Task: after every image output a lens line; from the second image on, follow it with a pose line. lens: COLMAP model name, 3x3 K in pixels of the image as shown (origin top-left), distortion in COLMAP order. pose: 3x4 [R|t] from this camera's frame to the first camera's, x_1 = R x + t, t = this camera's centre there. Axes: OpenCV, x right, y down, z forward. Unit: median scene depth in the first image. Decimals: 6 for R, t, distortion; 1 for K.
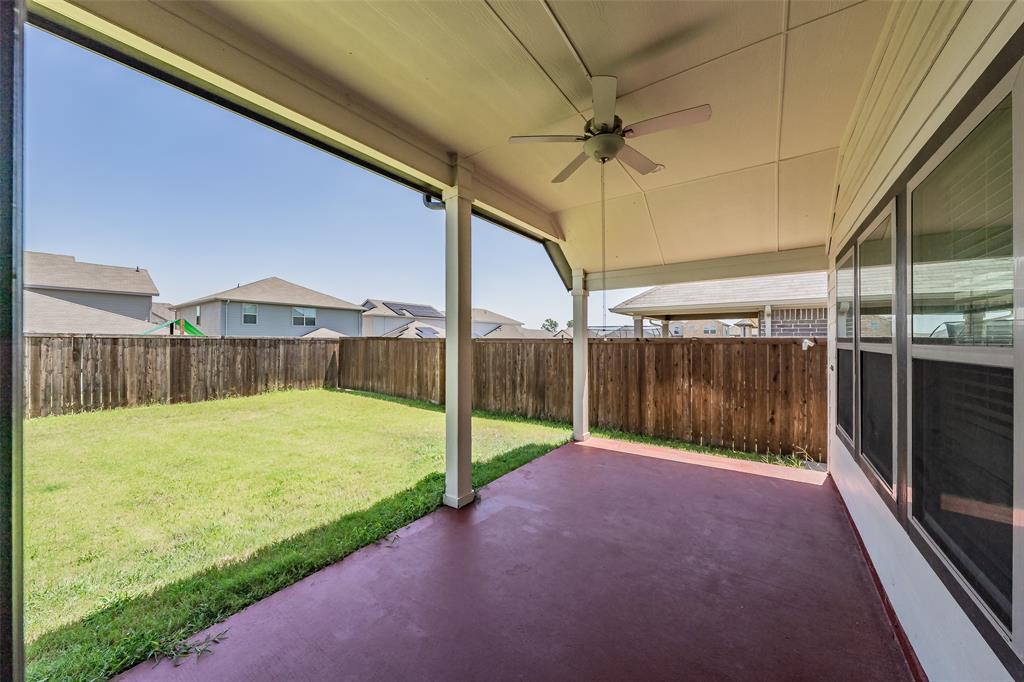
lens RADIAL K [[367.4, 0, 506.5], [0, 367.4, 340.2], [0, 0, 1]] dist [0.002035, 0.000596]
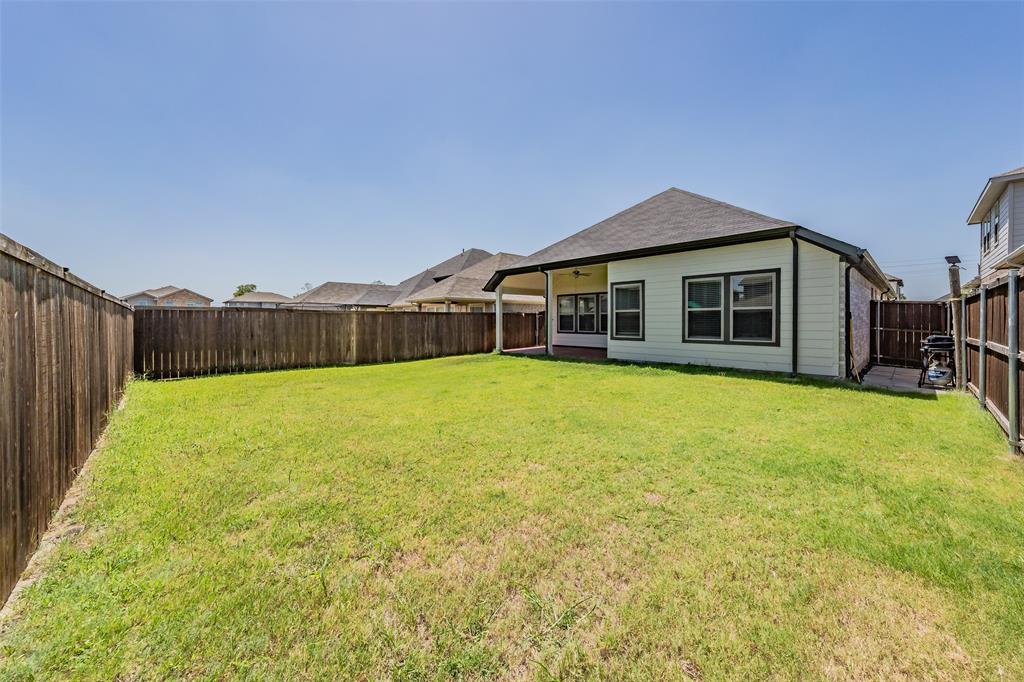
lens RADIAL K [[367.4, 0, 527.8], [0, 367.4, 324.0], [0, 0, 1]] dist [0.002035, 0.000596]
pose [[0.153269, -0.013060, 0.988098, -1.447870], [0.004889, 0.999910, 0.012458, 0.030094], [-0.988172, 0.002922, 0.153319, 0.259858]]
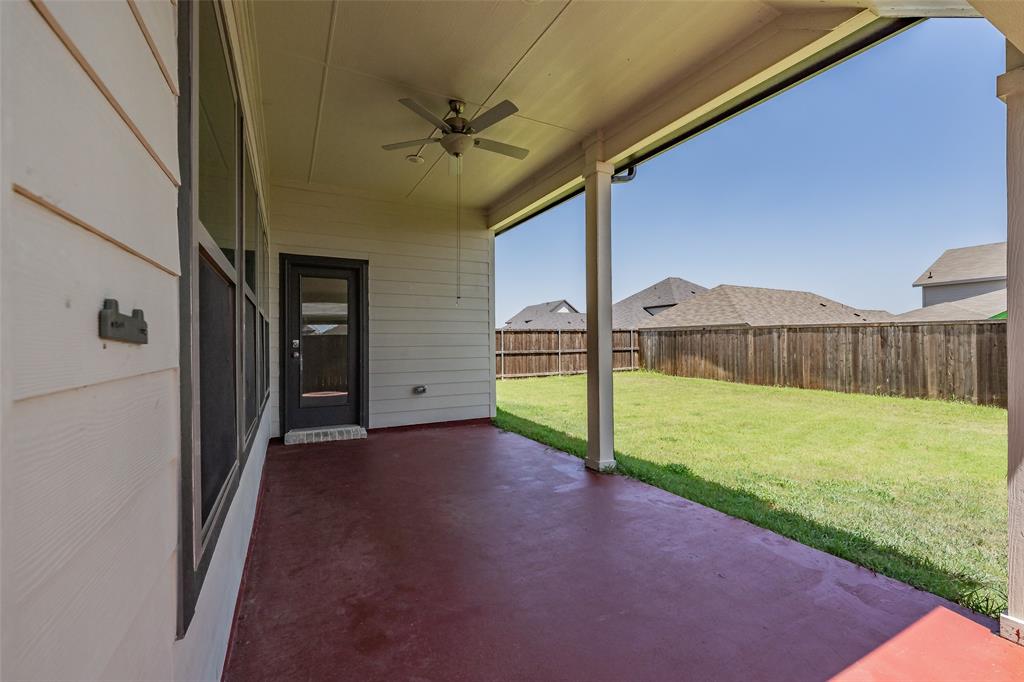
lens RADIAL K [[417.6, 0, 496.7], [0, 417.6, 339.2], [0, 0, 1]] dist [0.000904, 0.000040]
pose [[-0.459772, -0.008440, -0.887997, 0.409273], [0.003290, 0.999932, -0.011208, 0.037435], [0.888031, -0.008074, -0.459712, 0.506008]]
